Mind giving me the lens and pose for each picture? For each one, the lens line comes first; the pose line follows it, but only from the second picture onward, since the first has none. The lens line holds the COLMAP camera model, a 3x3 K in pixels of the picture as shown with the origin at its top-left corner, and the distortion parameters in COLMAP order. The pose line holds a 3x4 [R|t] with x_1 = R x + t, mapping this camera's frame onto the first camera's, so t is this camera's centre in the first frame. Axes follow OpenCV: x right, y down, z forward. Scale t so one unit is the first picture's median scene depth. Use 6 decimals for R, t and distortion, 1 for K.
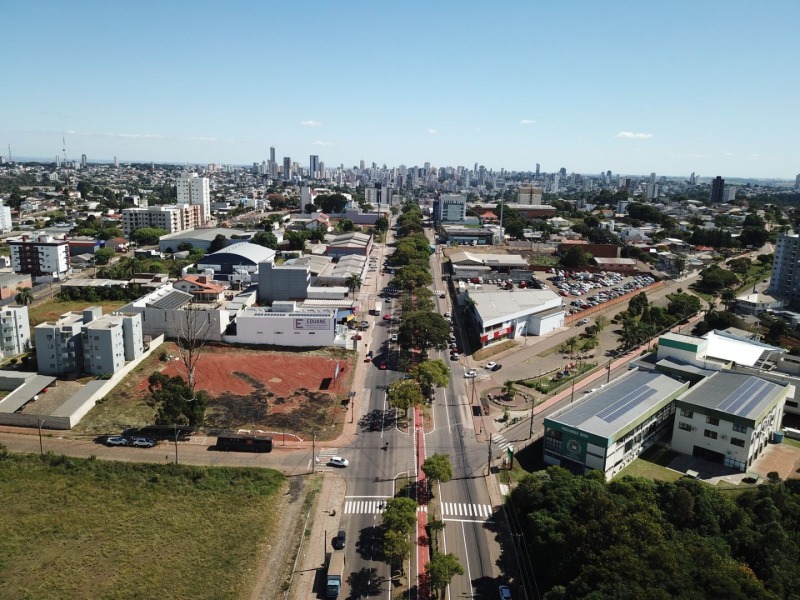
lens RADIAL K [[611.4, 0, 405.0], [0, 611.4, 305.5], [0, 0, 1]] dist [0.019310, -0.024117]
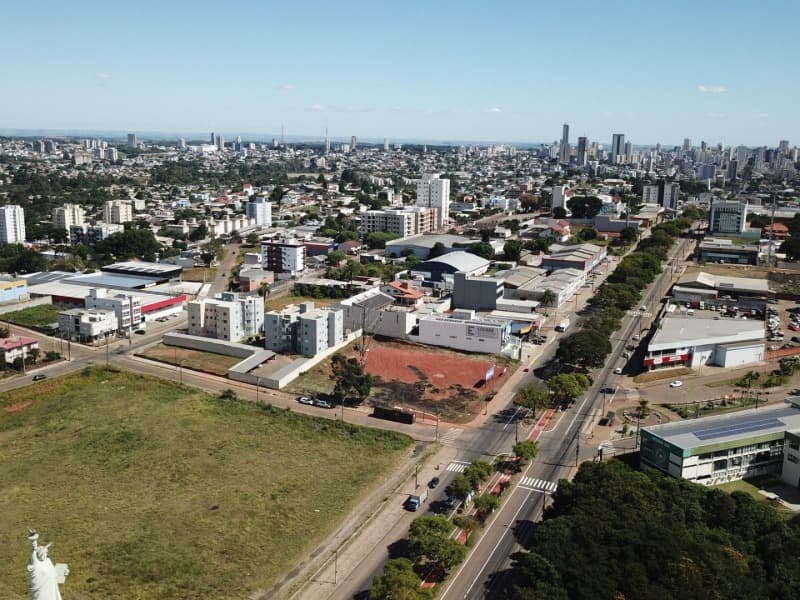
lens RADIAL K [[802.1, 0, 409.7], [0, 802.1, 290.4], [0, 0, 1]] dist [0.034046, 0.000000]
pose [[0.918156, 0.065747, -0.390726, 0.266704], [-0.082645, 0.996225, -0.026572, 0.005101], [0.387504, 0.056689, 0.920124, -0.355061]]
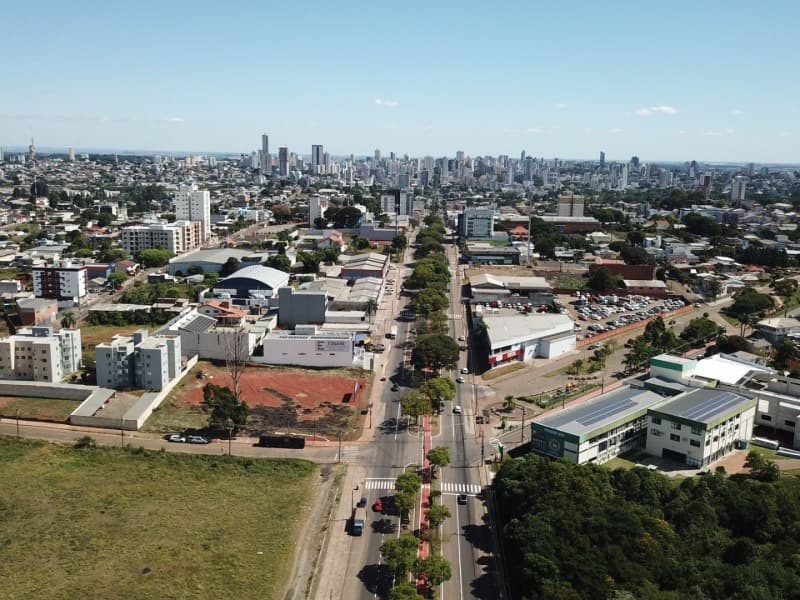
lens RADIAL K [[802.1, 0, 404.7], [0, 802.1, 294.3], [0, 0, 1]] dist [0.034046, 0.000000]
pose [[0.999378, -0.001293, -0.035250, 0.024405], [-0.000448, 0.998781, -0.049361, 0.008591], [0.035271, 0.049346, 0.998159, -0.392610]]
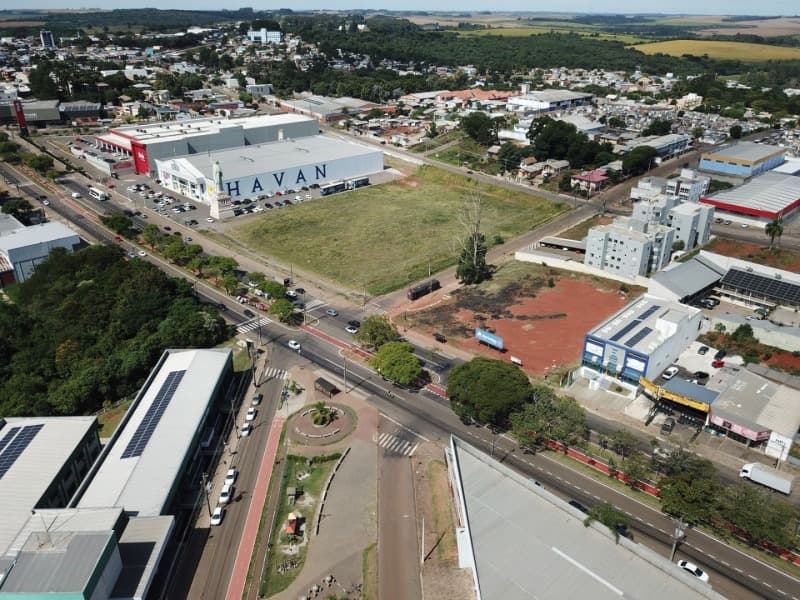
lens RADIAL K [[611.4, 0, 407.0], [0, 611.4, 305.7], [0, 0, 1]] dist [0.019310, -0.024117]
pose [[-0.709841, 0.275984, -0.648043, 0.443883], [-0.186146, 0.813828, 0.550484, -0.330417], [0.679320, 0.511387, -0.526315, 1.137074]]
